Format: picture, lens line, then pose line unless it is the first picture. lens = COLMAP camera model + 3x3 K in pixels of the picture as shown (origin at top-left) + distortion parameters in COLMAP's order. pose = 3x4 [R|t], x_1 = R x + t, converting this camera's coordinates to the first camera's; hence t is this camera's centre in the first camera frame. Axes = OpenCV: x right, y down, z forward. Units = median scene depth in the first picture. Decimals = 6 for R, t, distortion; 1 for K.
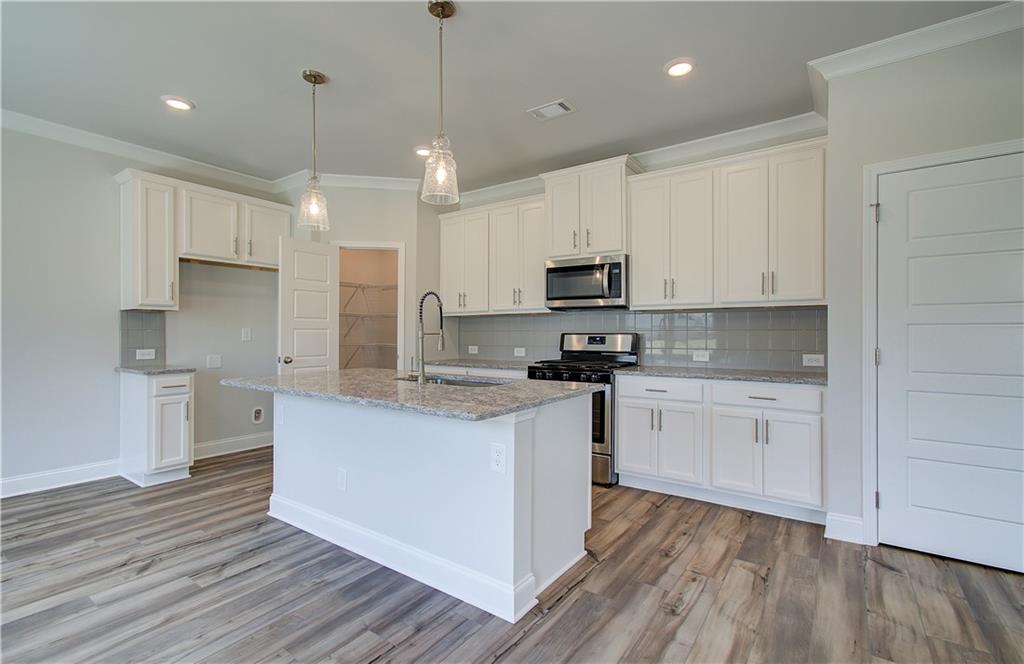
lens RADIAL K [[459.4, 0, 518.9], [0, 459.4, 333.3], [0, 0, 1]] dist [0.010032, -0.000042]
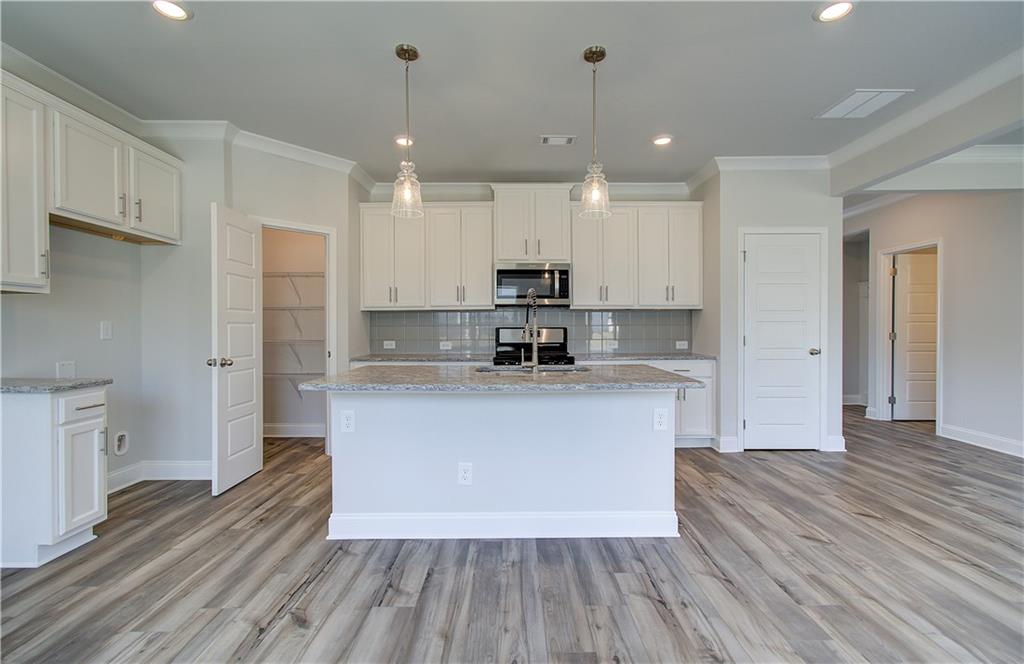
lens RADIAL K [[448.2, 0, 515.7], [0, 448.2, 331.5], [0, 0, 1]] dist [0.004789, 0.000482]
pose [[0.815023, -0.007018, 0.579386, -0.609696], [0.003452, 0.999968, 0.007257, 0.001939], [-0.579419, -0.003915, 0.815021, 0.099499]]
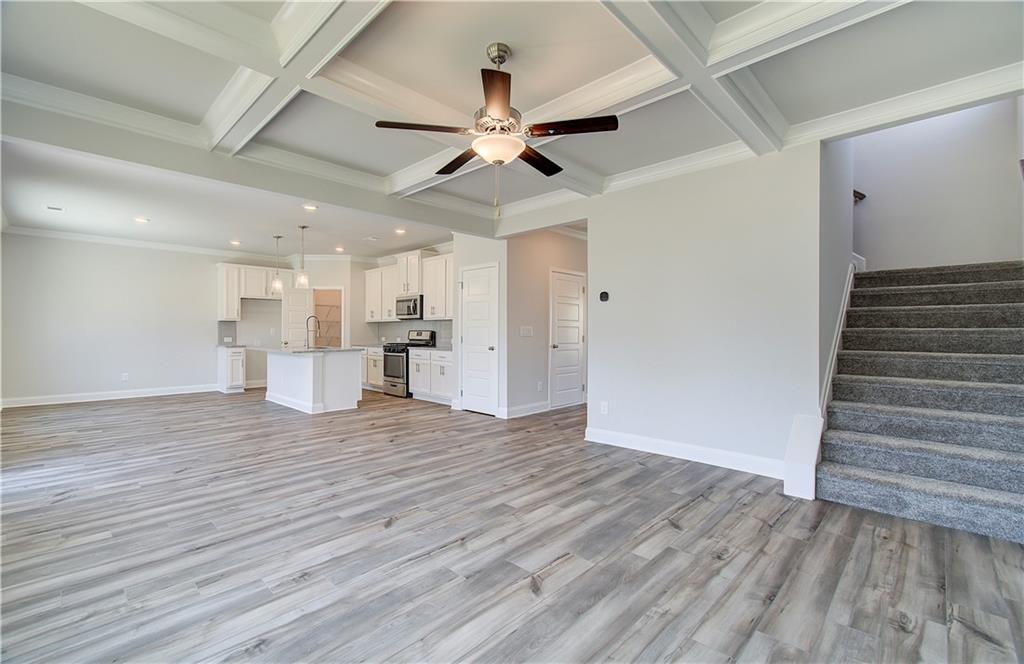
lens RADIAL K [[439.5, 0, 516.1], [0, 439.5, 333.1], [0, 0, 1]] dist [-0.002125, 0.000201]
pose [[0.988653, 0.002248, -0.150200, 1.032406], [-0.001702, 0.999991, 0.003762, 0.002051], [0.150207, -0.003464, 0.988649, -1.041713]]
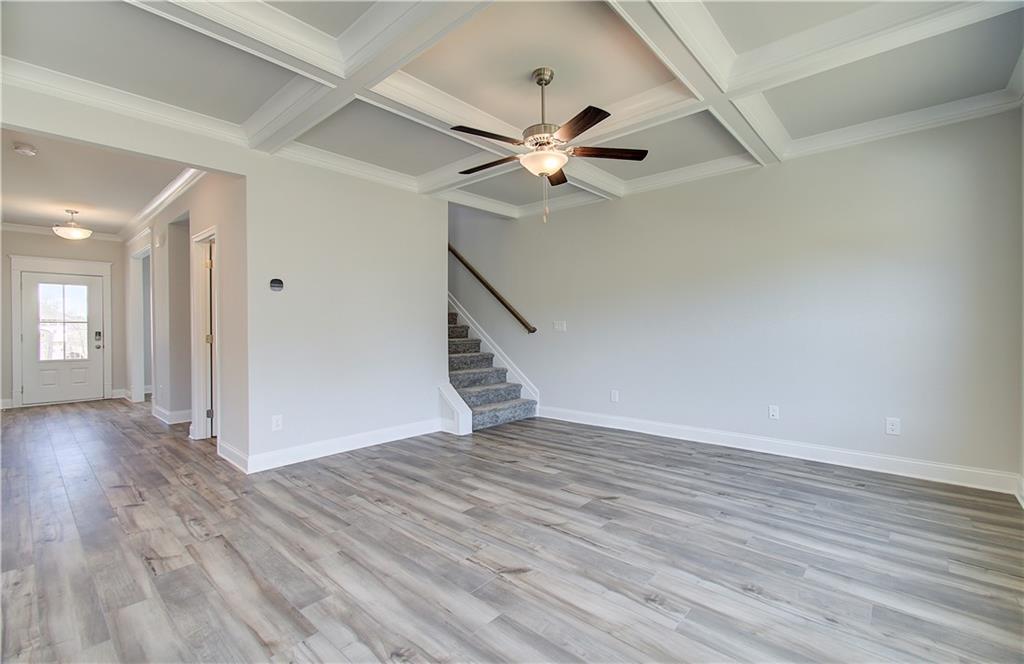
lens RADIAL K [[444.6, 0, 512.0], [0, 444.6, 332.0], [0, 0, 1]] dist [-0.002128, 0.000322]
pose [[0.117793, -0.011391, 0.992973, 0.142151], [0.004528, 0.999930, 0.010933, 0.002167], [-0.993028, 0.003209, 0.117836, -0.418674]]
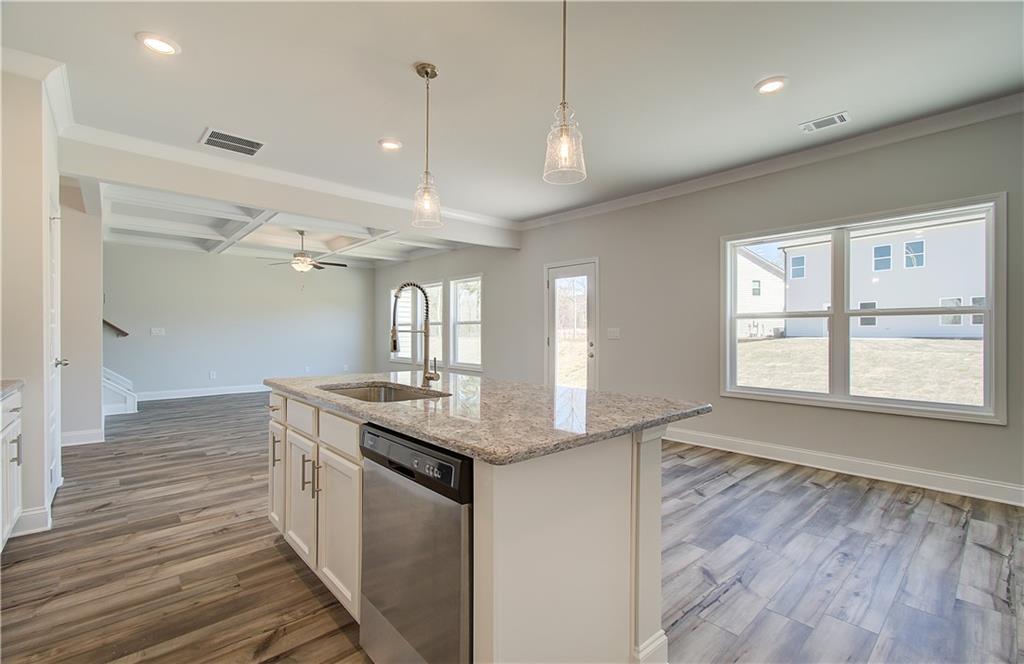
lens RADIAL K [[439.5, 0, 516.1], [0, 439.5, 333.1], [0, 0, 1]] dist [-0.002125, 0.000201]
pose [[-0.976424, -0.002228, 0.215848, -0.395215], [-0.002625, 0.999995, -0.001553, 0.007833], [-0.215844, -0.002083, -0.976426, 1.262465]]
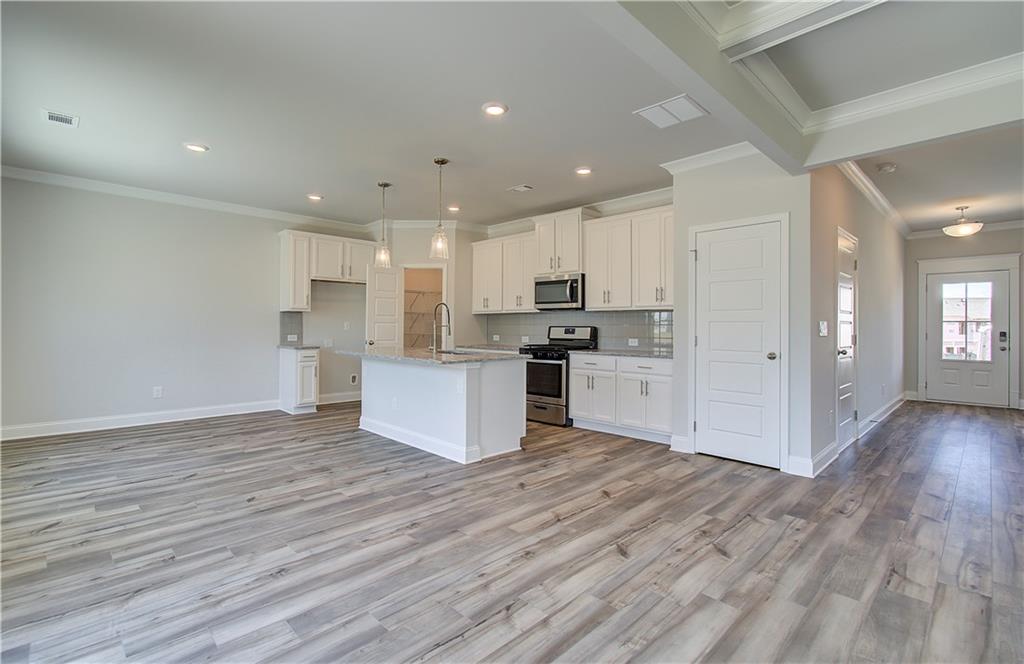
lens RADIAL K [[465.5, 0, 519.0], [0, 465.5, 327.3], [0, 0, 1]] dist [-0.000322, 0.000727]
pose [[0.984094, 0.004863, -0.177582, 0.311061], [-0.004549, 0.999987, 0.002176, 0.000246], [0.177590, -0.001334, 0.984104, -0.537660]]
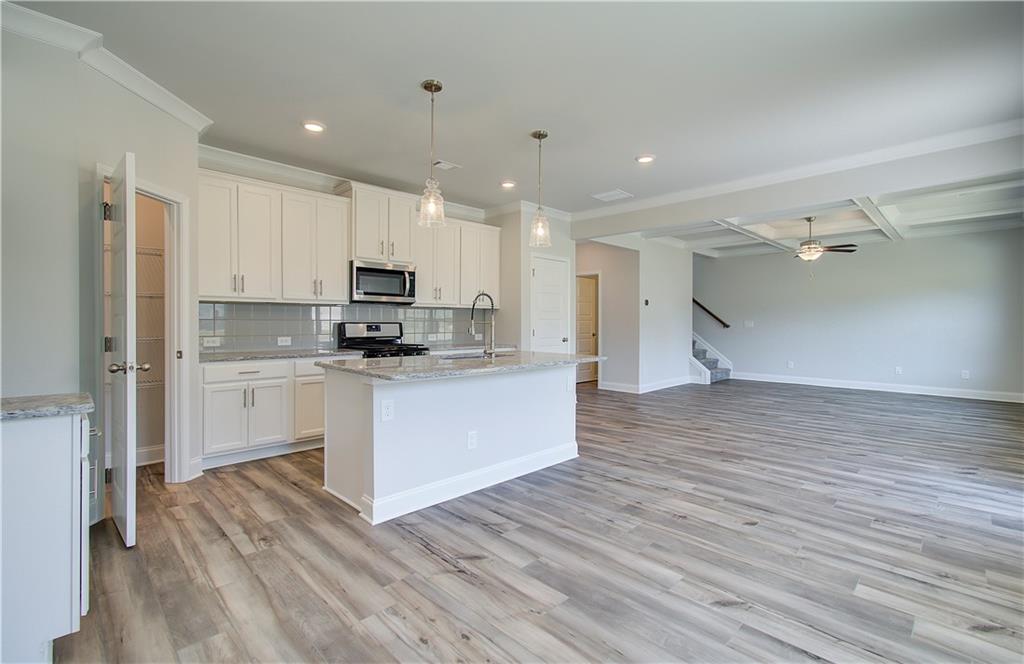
lens RADIAL K [[458.0, 0, 514.8], [0, 458.0, 327.2], [0, 0, 1]] dist [0.000958, 0.000914]
pose [[0.171843, -0.008612, 0.985087, -1.128669], [-0.001364, 0.999959, 0.008980, 0.000476], [-0.985123, -0.002887, 0.171824, 0.477467]]
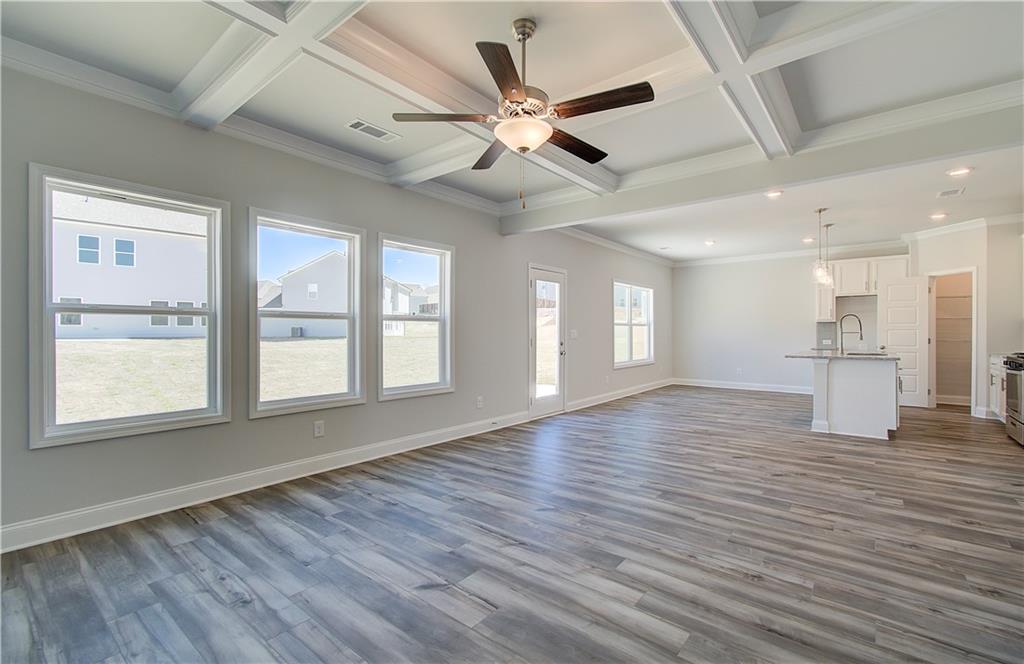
lens RADIAL K [[448.2, 0, 515.7], [0, 448.2, 331.5], [0, 0, 1]] dist [0.004789, 0.000482]
pose [[-0.064968, -0.003505, -0.997881, 1.534470], [0.002794, 0.999989, -0.003694, -0.000448], [0.997883, -0.003028, -0.064958, -0.354734]]
